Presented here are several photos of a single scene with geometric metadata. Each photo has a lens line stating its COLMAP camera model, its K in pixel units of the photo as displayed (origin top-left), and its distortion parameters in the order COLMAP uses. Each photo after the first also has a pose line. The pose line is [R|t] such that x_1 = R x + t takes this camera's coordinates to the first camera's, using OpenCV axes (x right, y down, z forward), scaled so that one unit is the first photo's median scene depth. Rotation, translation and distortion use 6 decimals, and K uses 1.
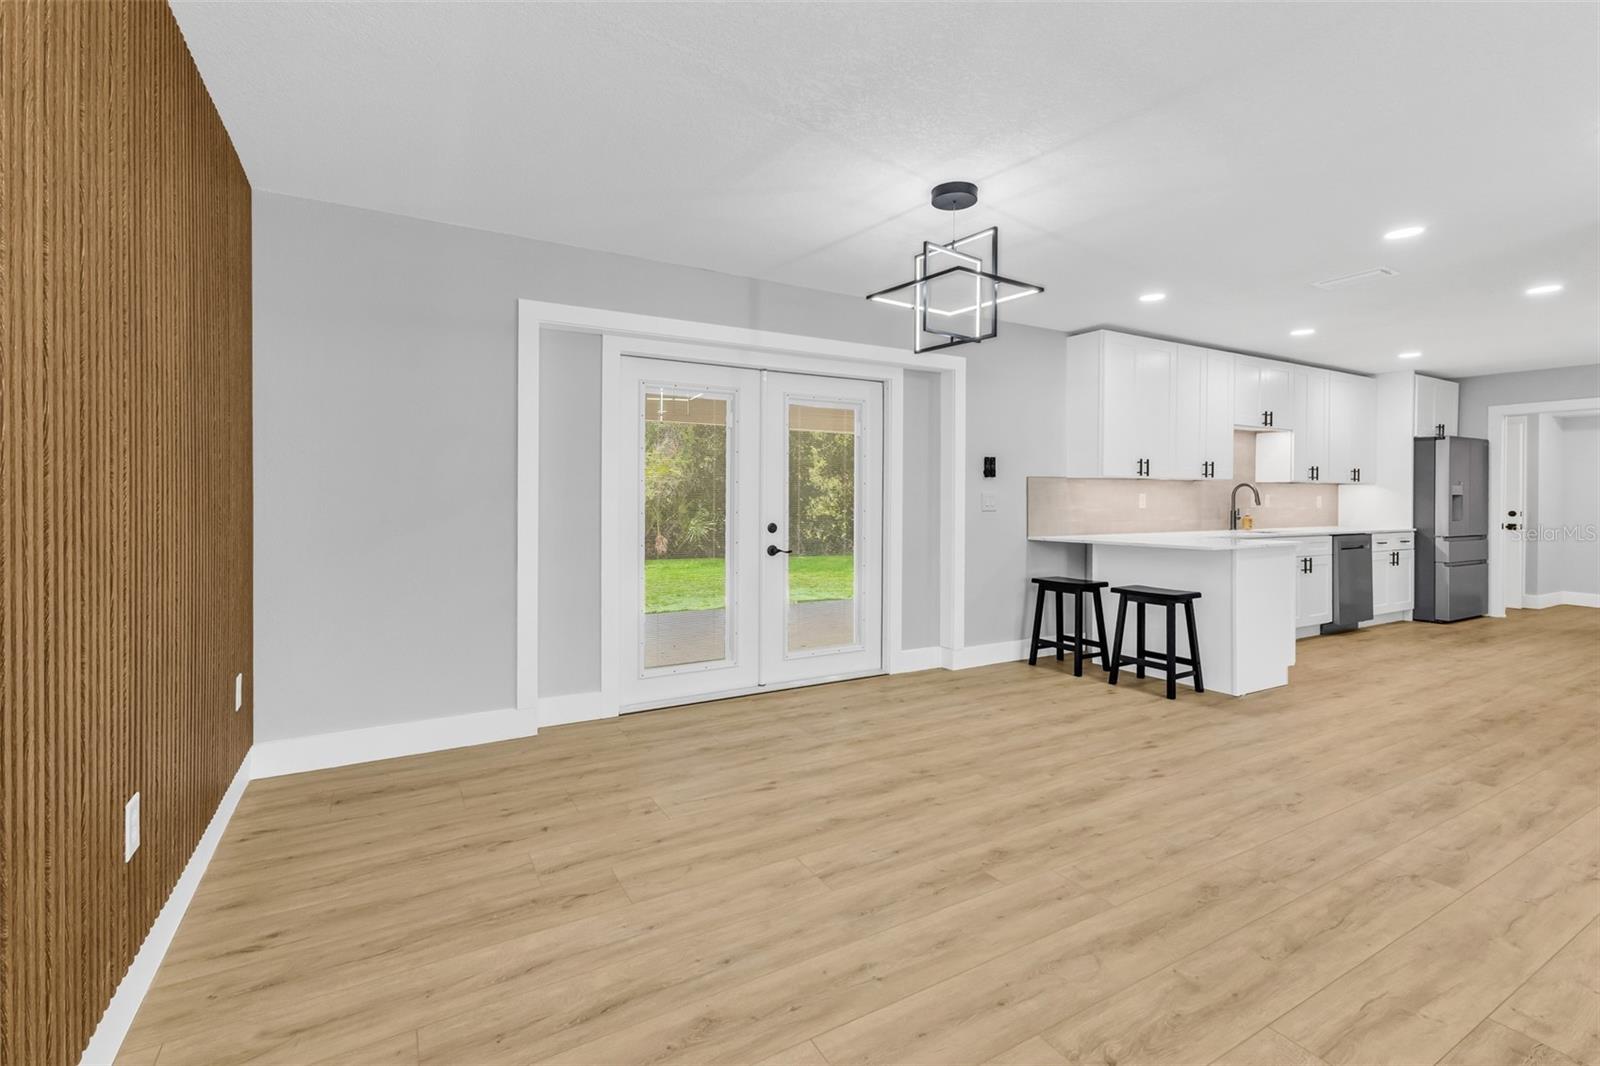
lens RADIAL K [[698.9, 0, 793.1], [0, 698.9, 496.6], [0, 0, 1]] dist [0.014914, -0.000137]
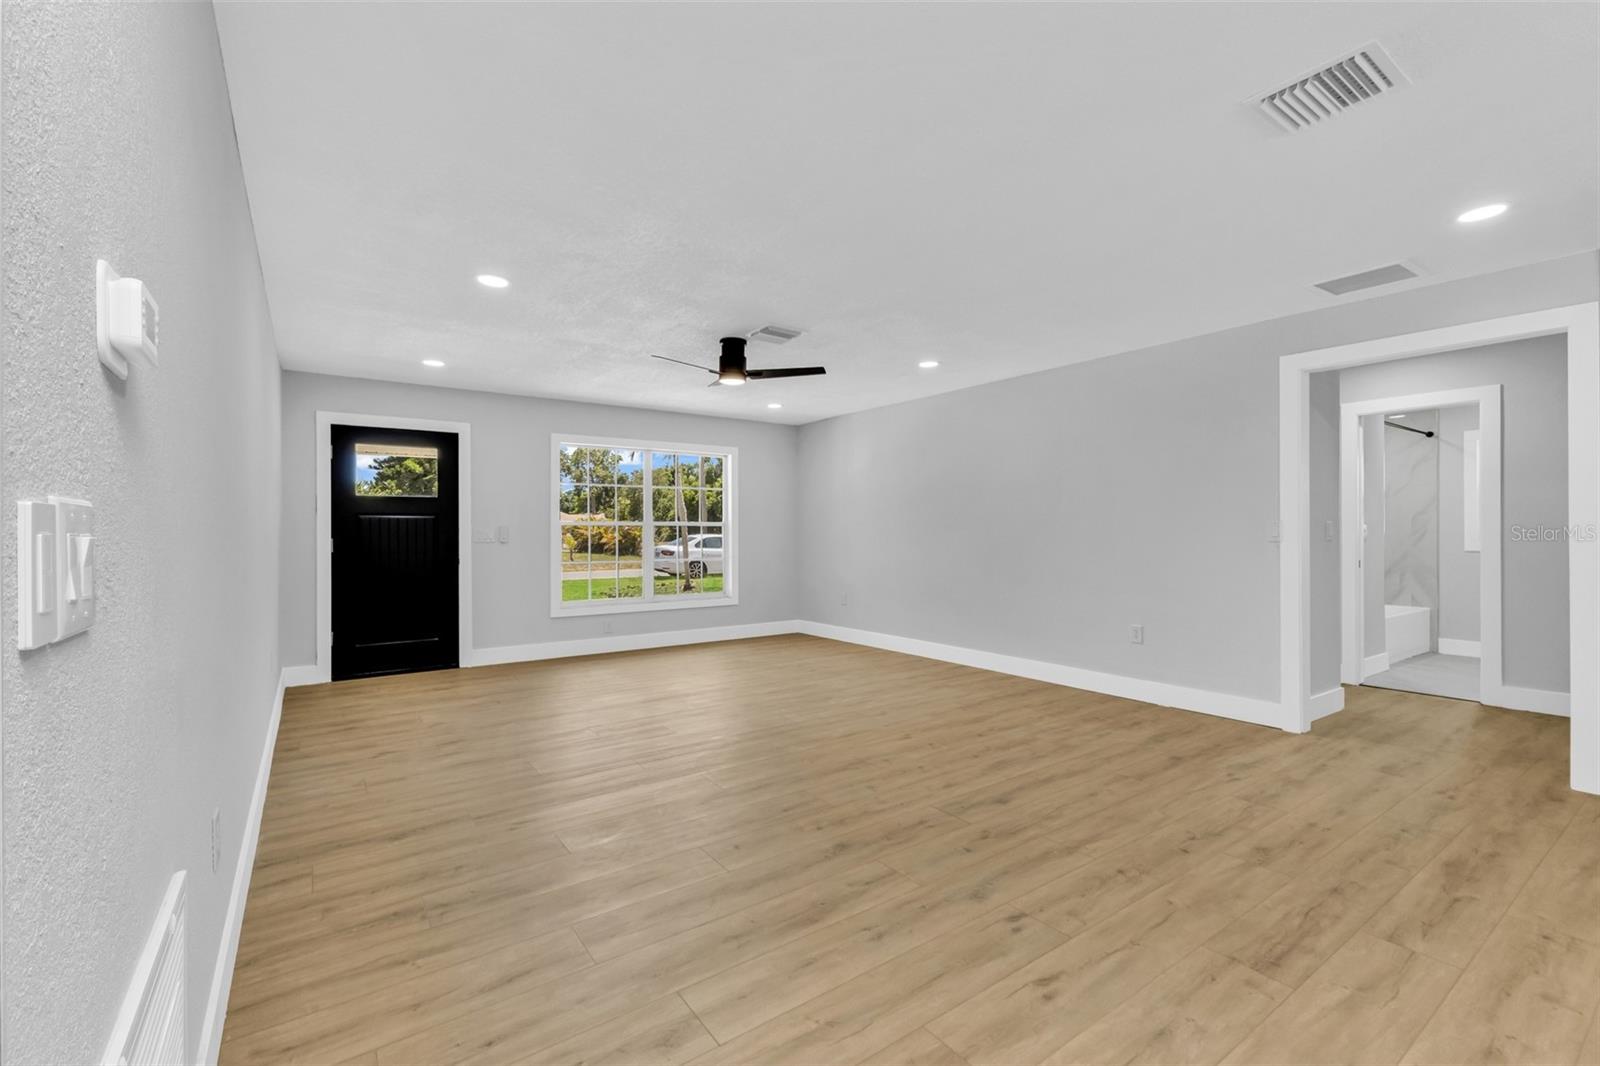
lens RADIAL K [[683.1, 0, 798.1], [0, 683.1, 530.1], [0, 0, 1]] dist [0.002505, -0.000678]
pose [[-0.994754, -0.002768, -0.102255, 0.968376], [-0.002987, 0.999994, 0.001993, 0.003746], [0.102249, 0.002288, -0.994756, 1.033578]]
